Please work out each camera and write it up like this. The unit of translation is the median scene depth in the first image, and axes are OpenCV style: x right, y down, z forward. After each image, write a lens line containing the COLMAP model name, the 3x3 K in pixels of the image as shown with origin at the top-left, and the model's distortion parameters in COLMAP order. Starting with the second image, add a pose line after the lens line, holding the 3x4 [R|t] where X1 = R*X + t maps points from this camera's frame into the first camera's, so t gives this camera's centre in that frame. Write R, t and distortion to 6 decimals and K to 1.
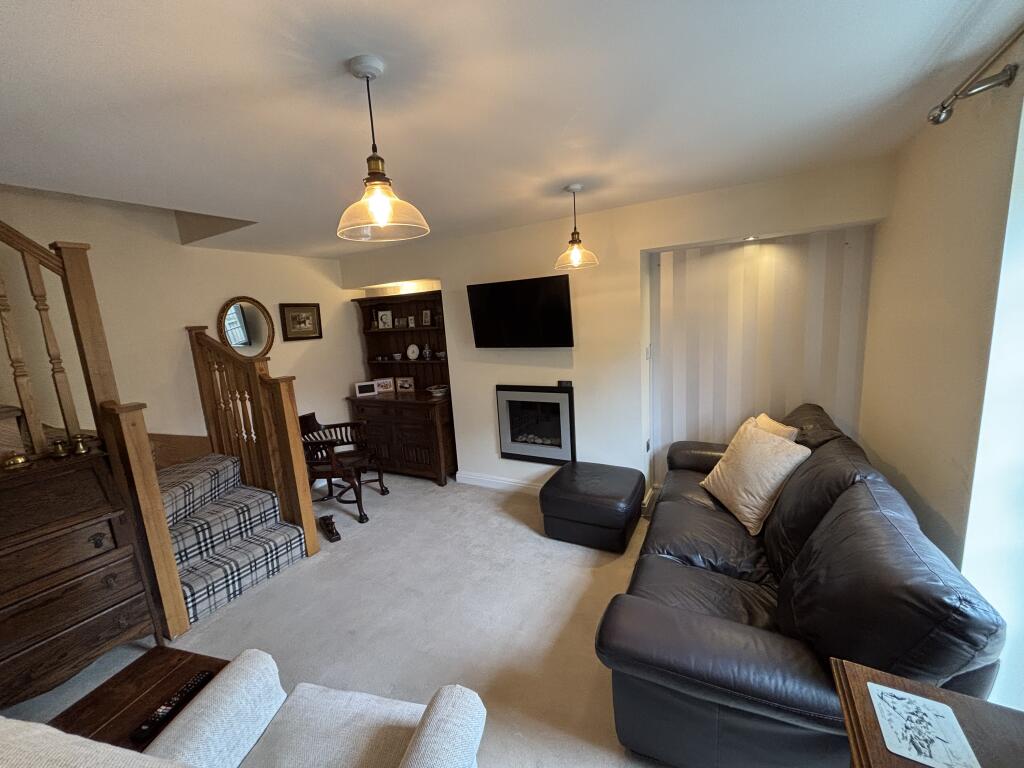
lens RADIAL K [[407.9, 0, 506.9], [0, 407.9, 383.4], [0, 0, 1]] dist [-0.000407, -0.003401]
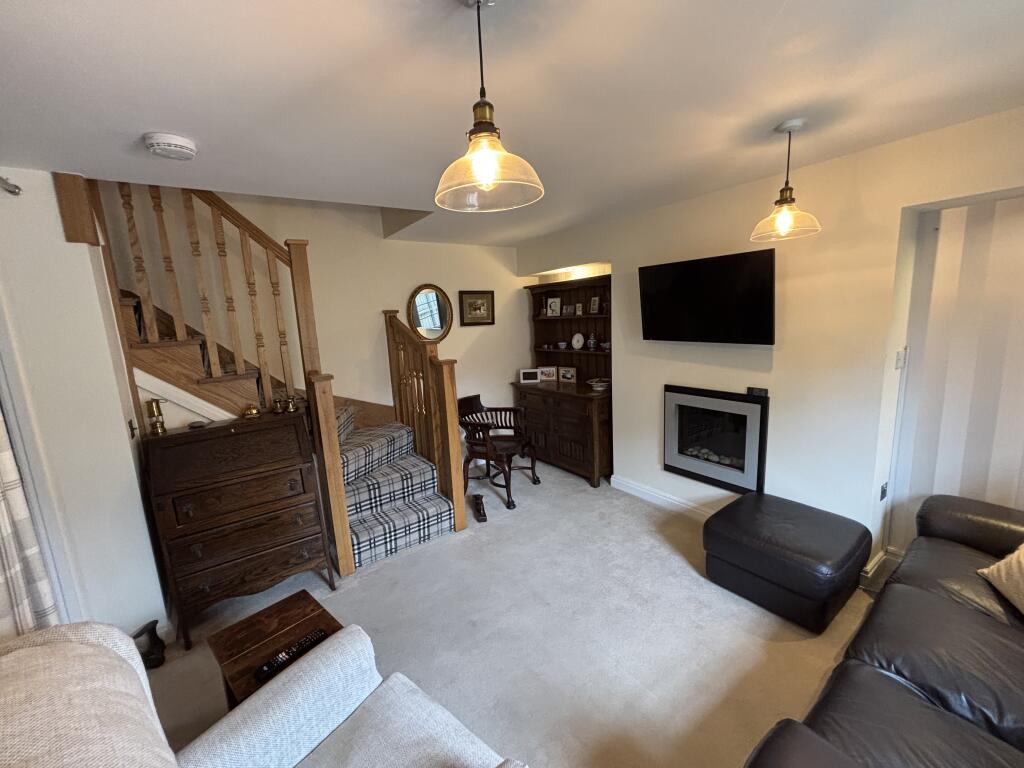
lens RADIAL K [[407.9, 0, 506.9], [0, 407.9, 383.4], [0, 0, 1]] dist [-0.000407, -0.003401]
pose [[0.902554, 0.090584, -0.420941, 0.040229], [-0.078737, 0.995857, 0.045479, -0.014021], [0.423317, -0.007904, 0.905947, 0.099249]]
